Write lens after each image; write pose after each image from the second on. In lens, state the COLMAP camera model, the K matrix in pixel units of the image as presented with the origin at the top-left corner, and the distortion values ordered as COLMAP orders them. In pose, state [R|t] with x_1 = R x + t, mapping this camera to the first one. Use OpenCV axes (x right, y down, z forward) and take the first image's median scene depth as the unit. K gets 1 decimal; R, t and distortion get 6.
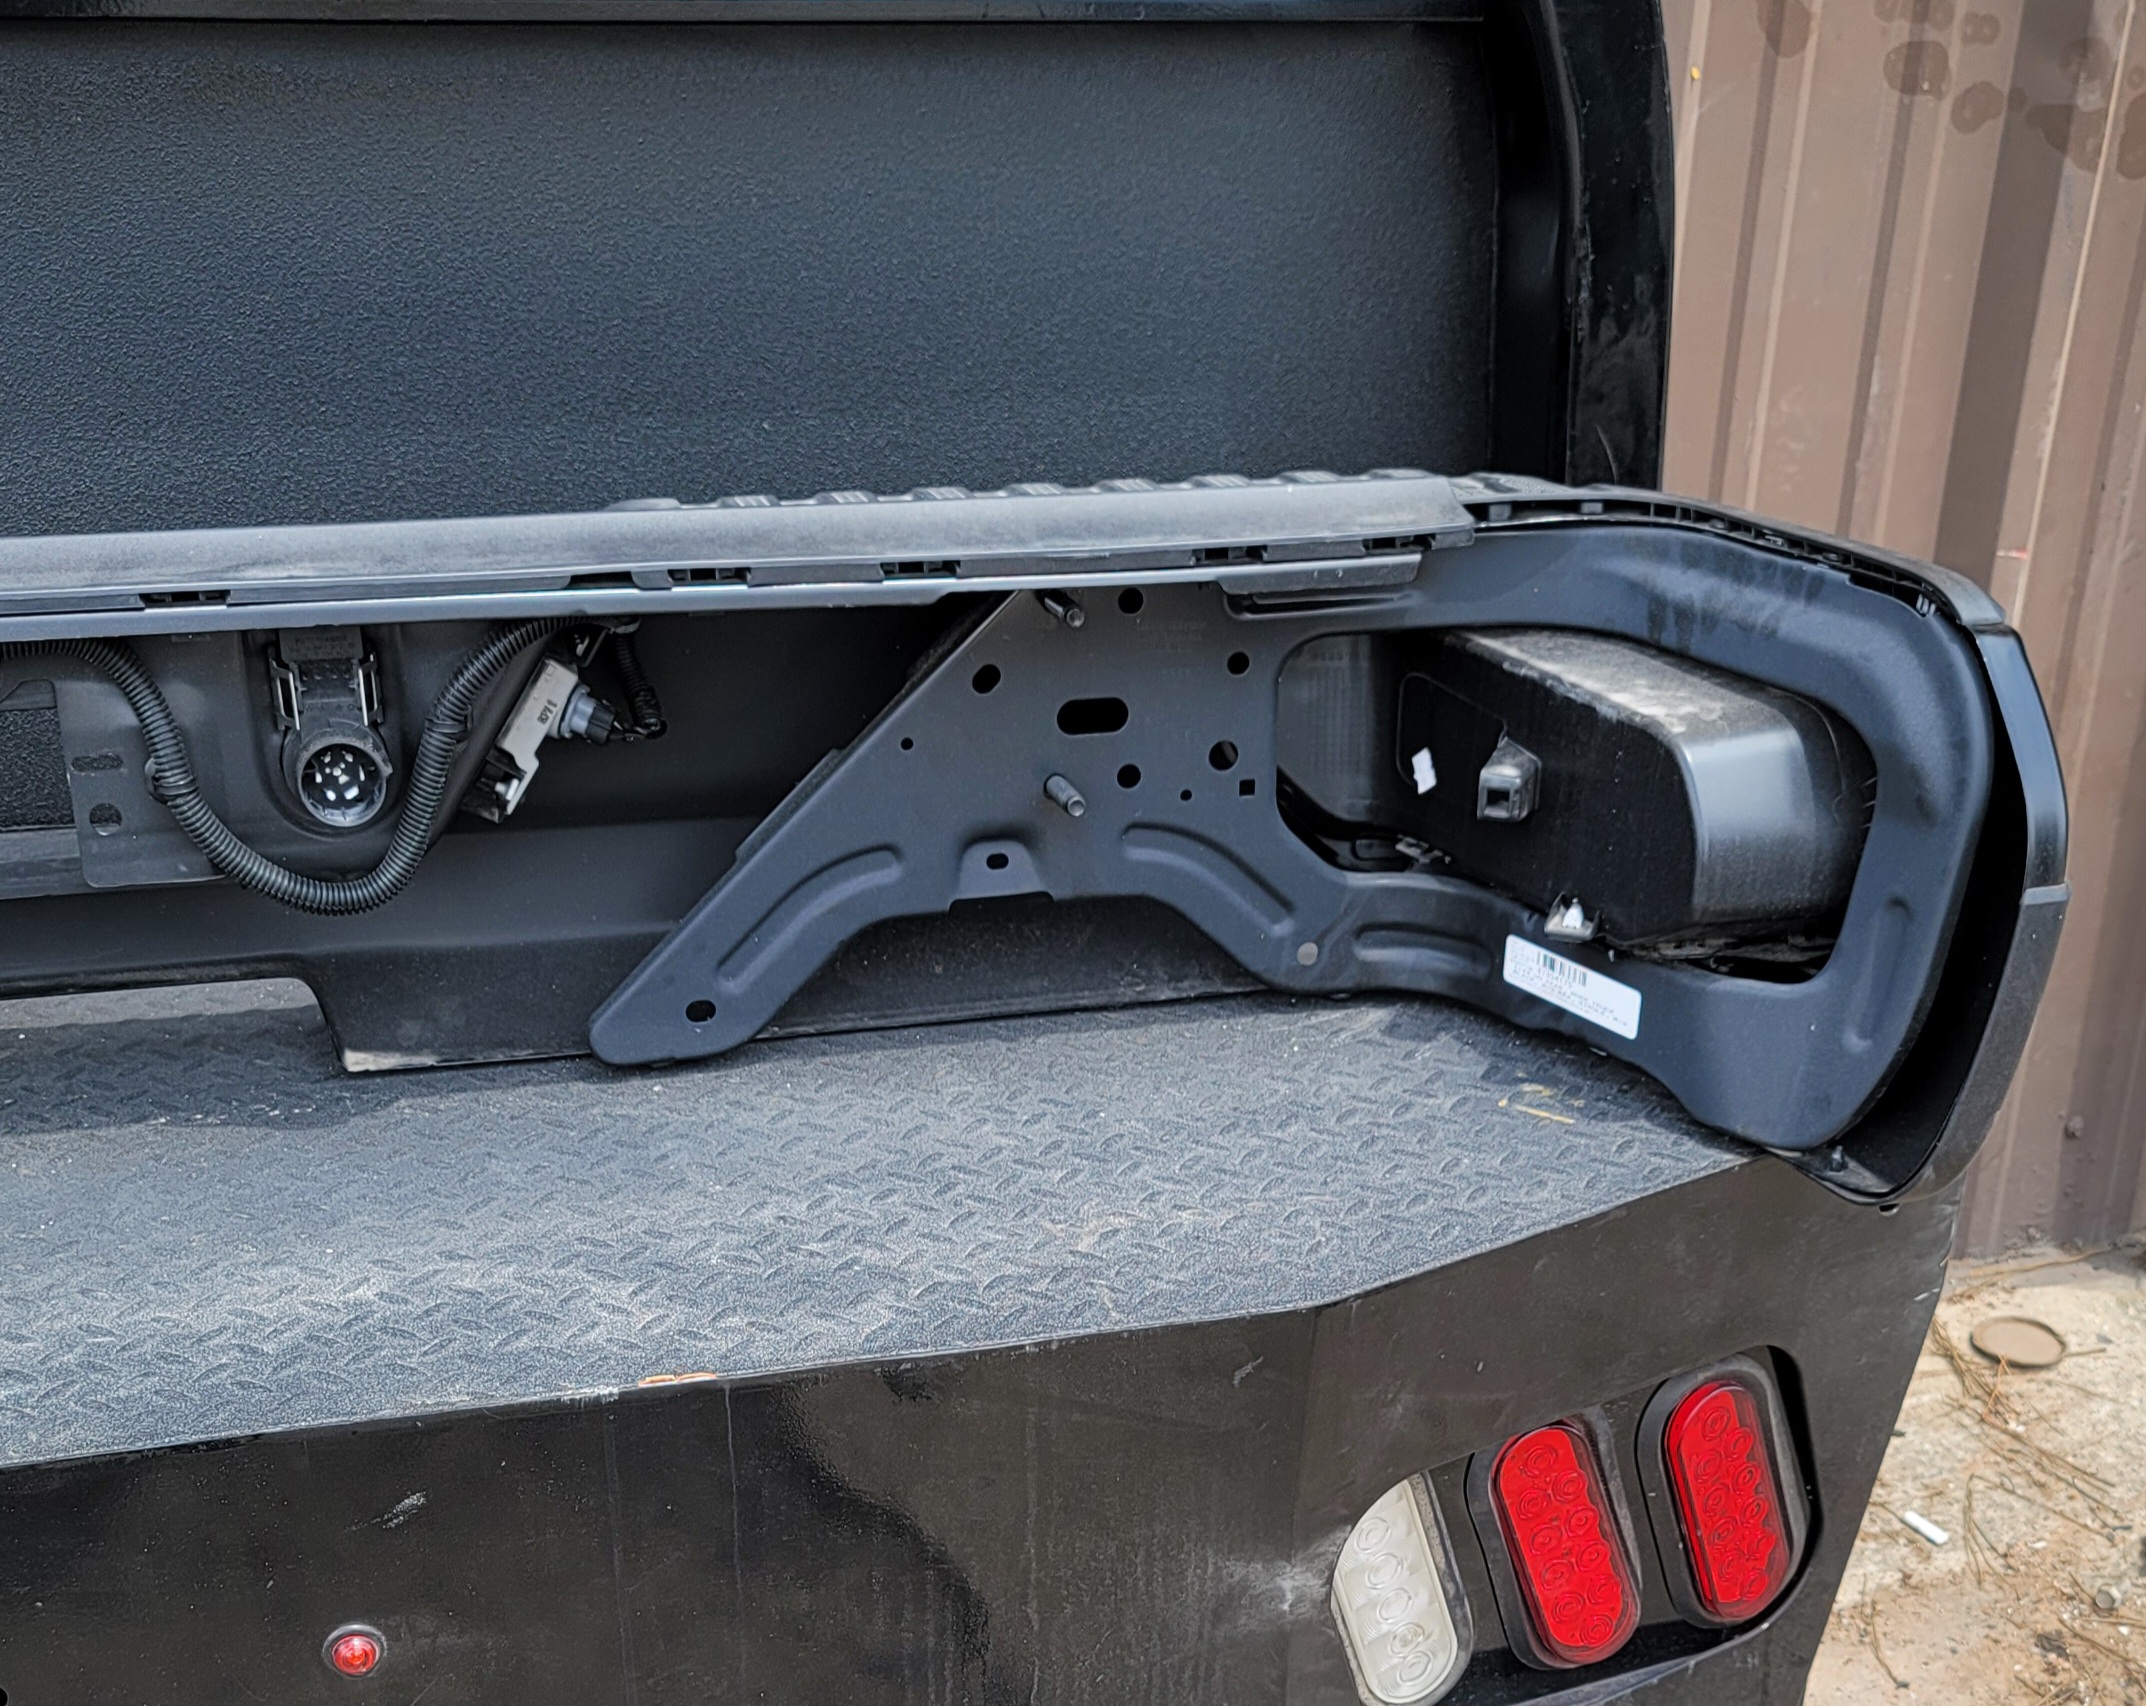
lens RADIAL K [[2949.0, 0, 1123.5], [0, 2949.0, 1420.7], [0, 0, 1]] dist [0.063347, -0.073260]
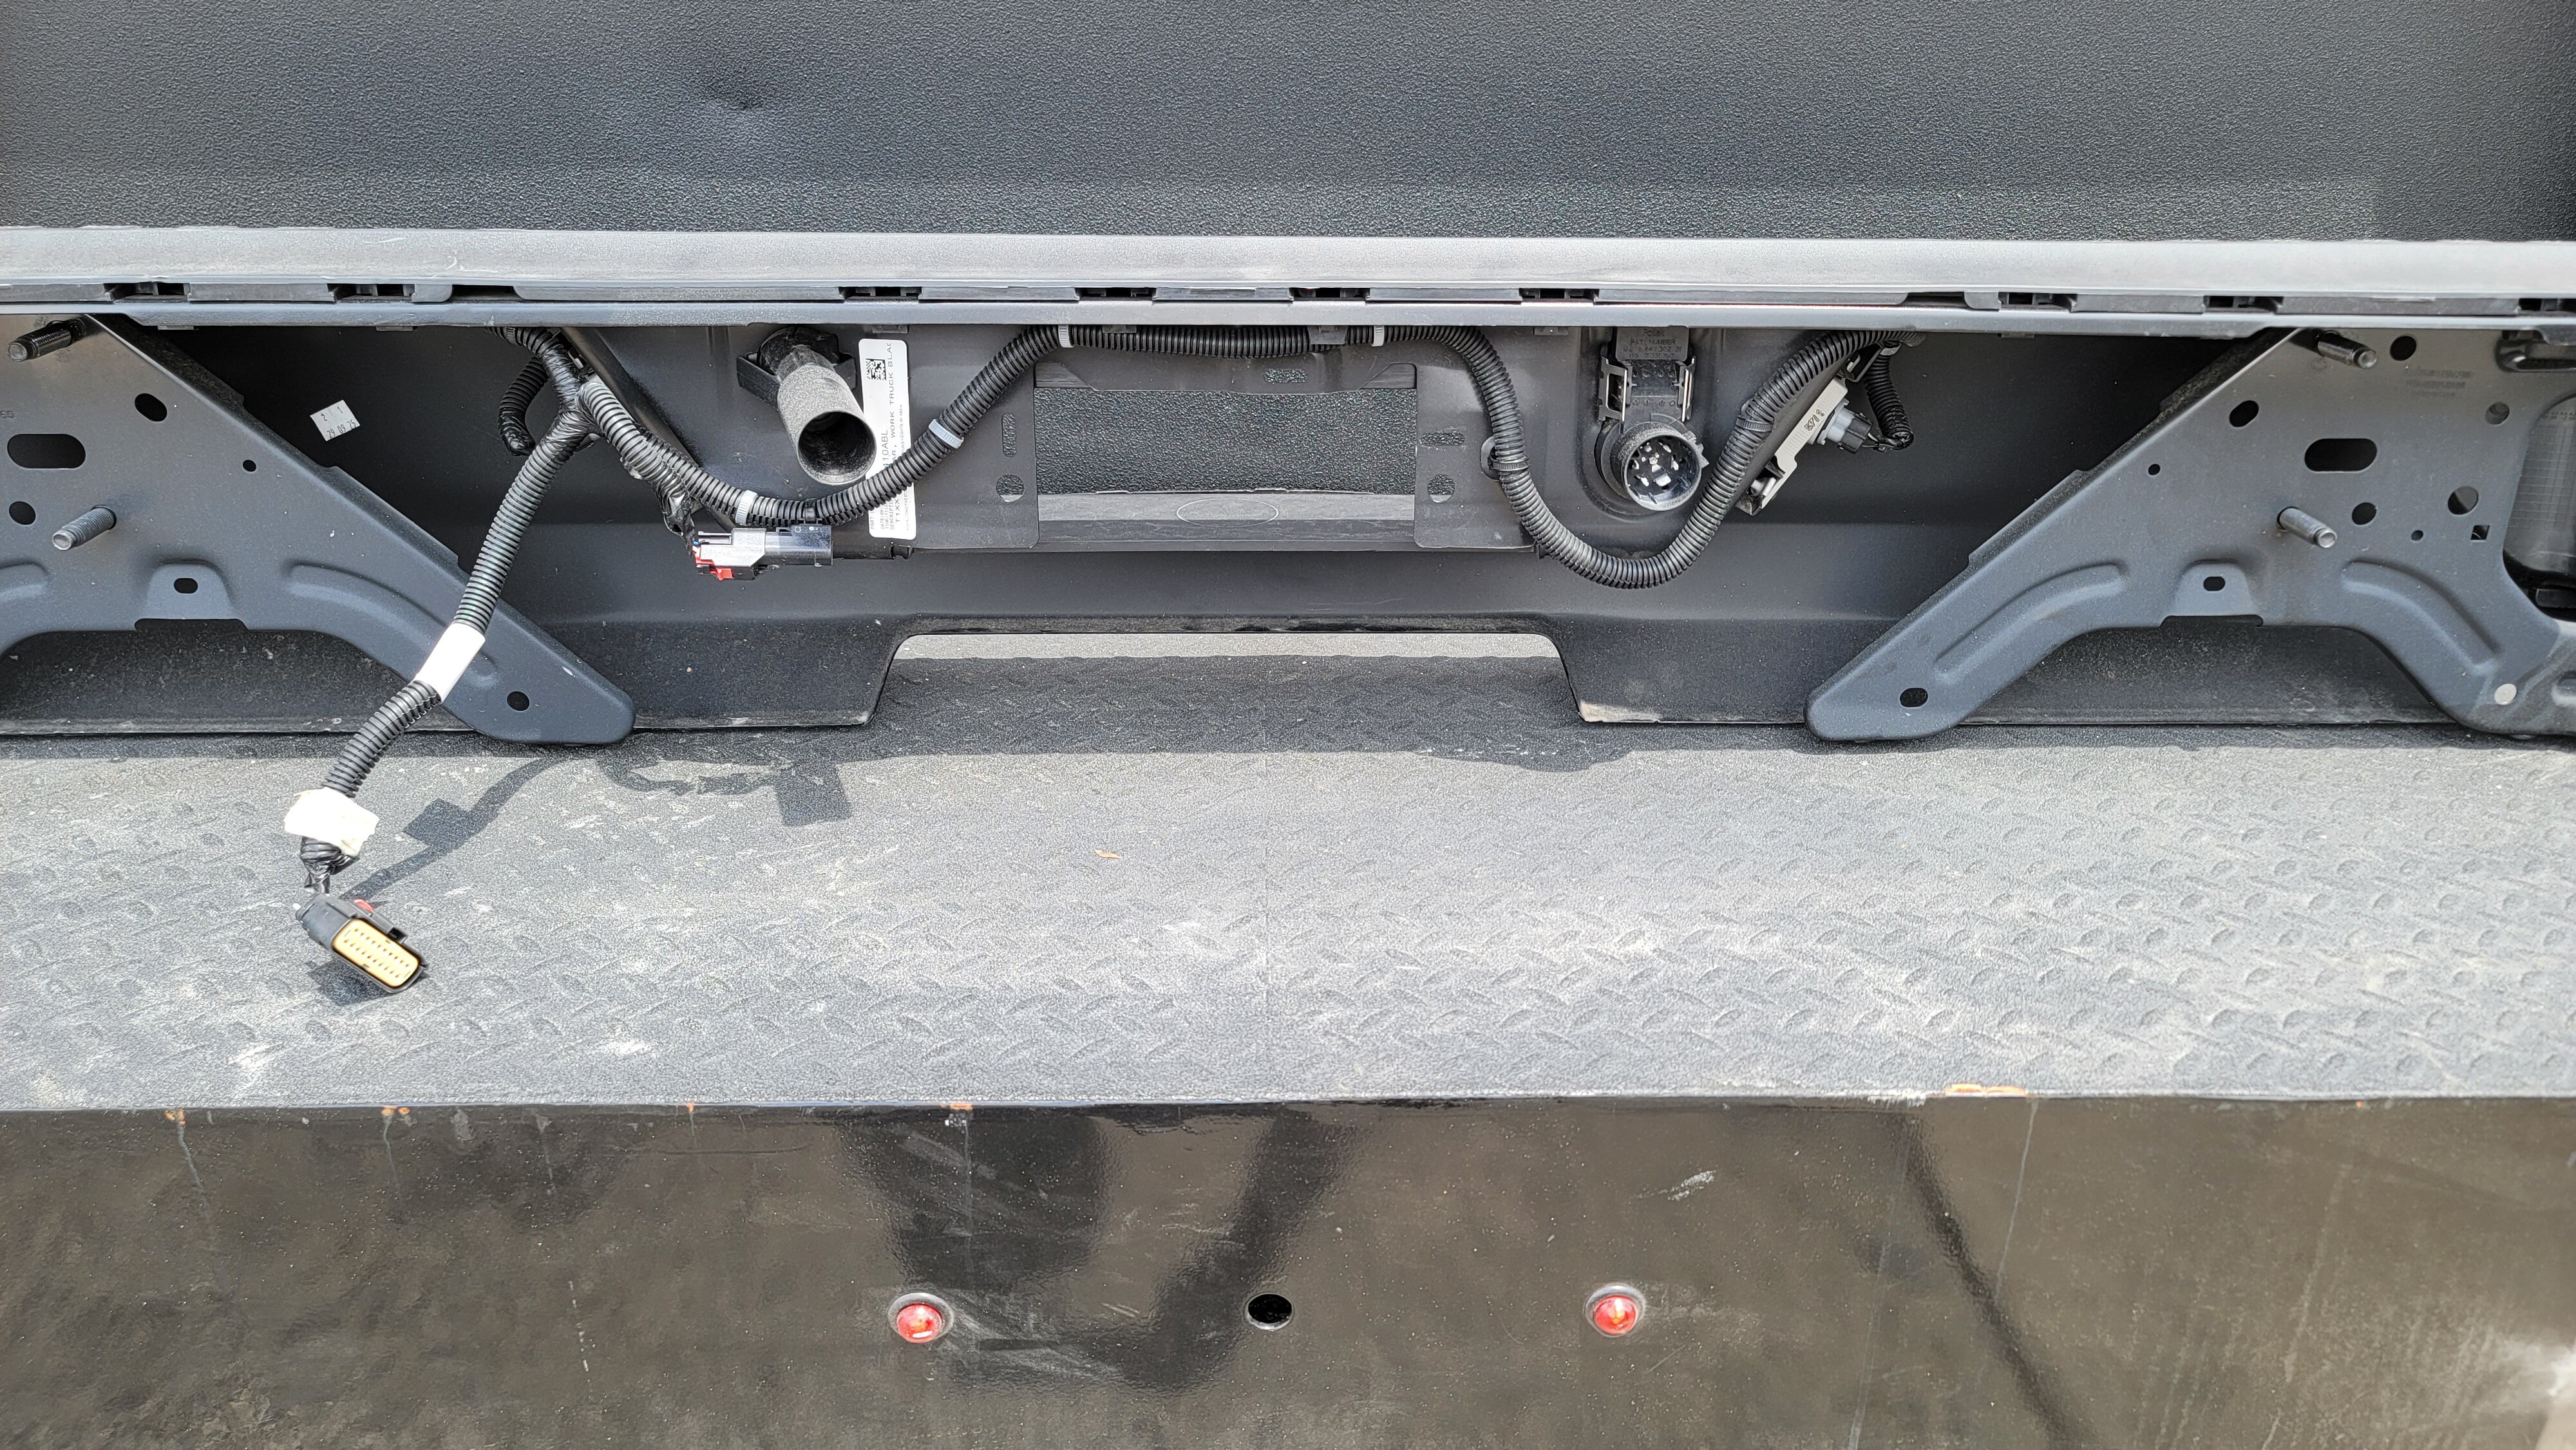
lens RADIAL K [[1926.4, 0, 1319.7], [0, 1926.4, 709.7], [0, 0, 1]] dist [0.074145, -0.075600]
pose [[0.966836, 0.099784, -0.235097, -0.193885], [-0.122773, 0.988768, -0.085235, -0.048835], [0.223951, 0.111272, 0.968227, 0.274682]]
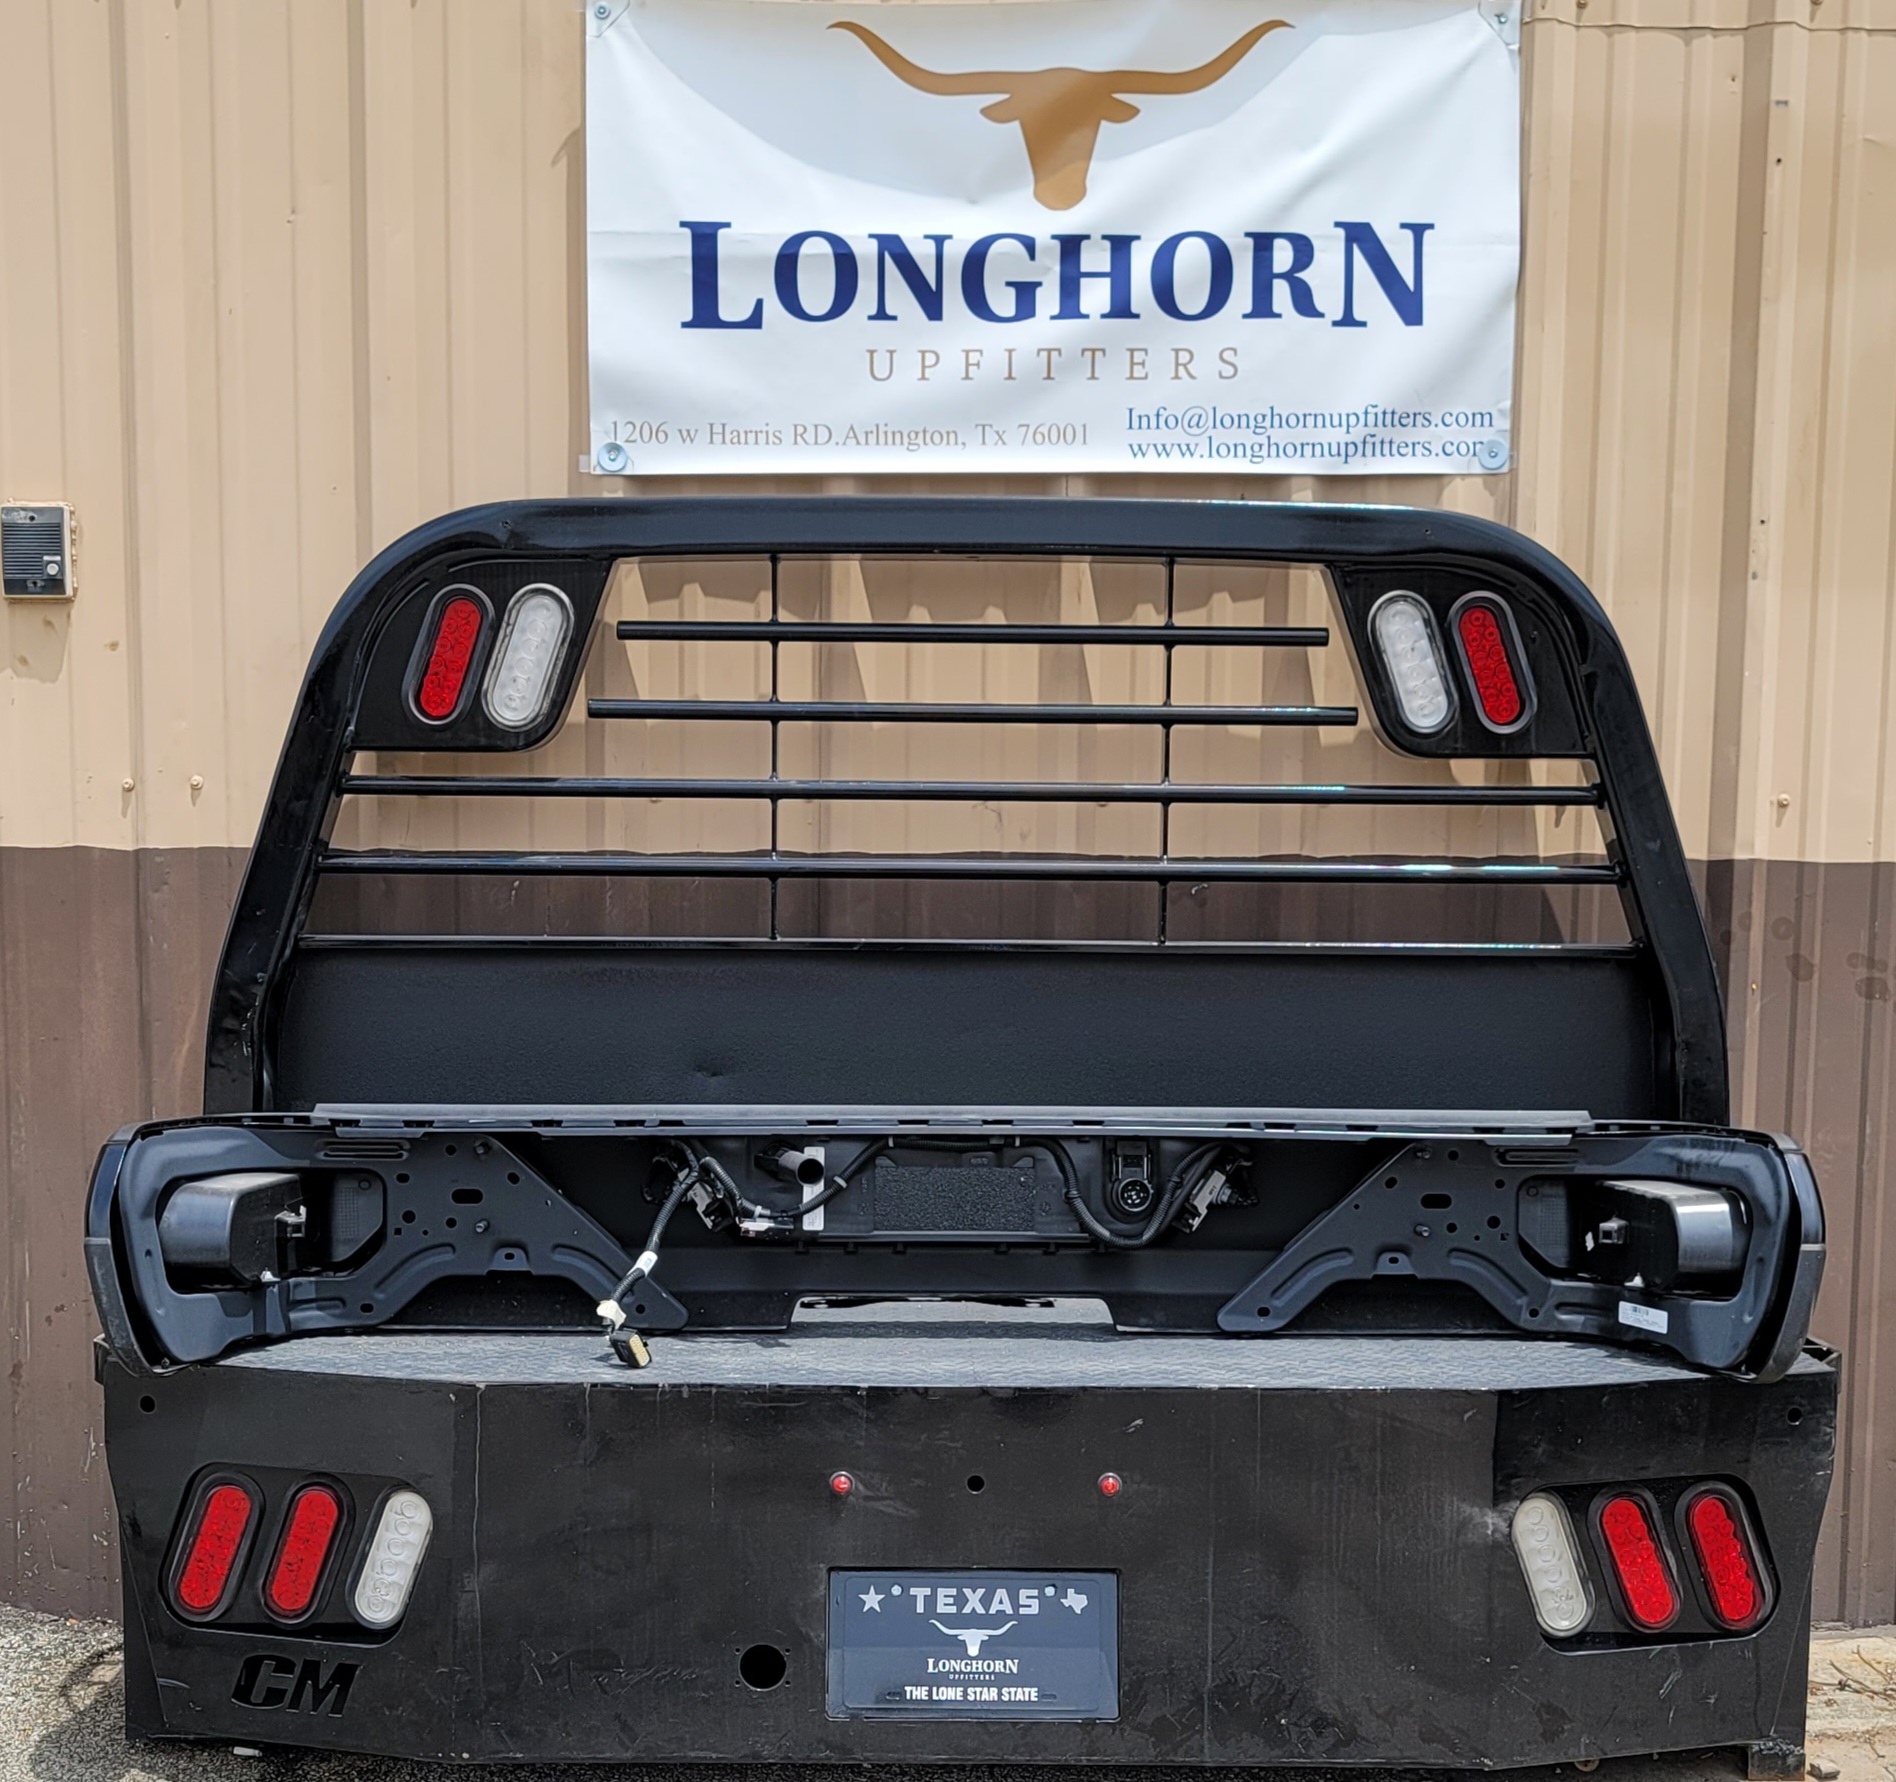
lens RADIAL K [[2812.4, 0, 943.8], [0, 2812.4, 1186.8], [0, 0, 1]] dist [0.047974, 0.026911]
pose [[0.962061, 0.016332, -0.272344, 0.236434], [-0.126164, 0.911702, -0.391001, 0.721885], [0.241911, 0.410527, 0.879174, -1.154108]]
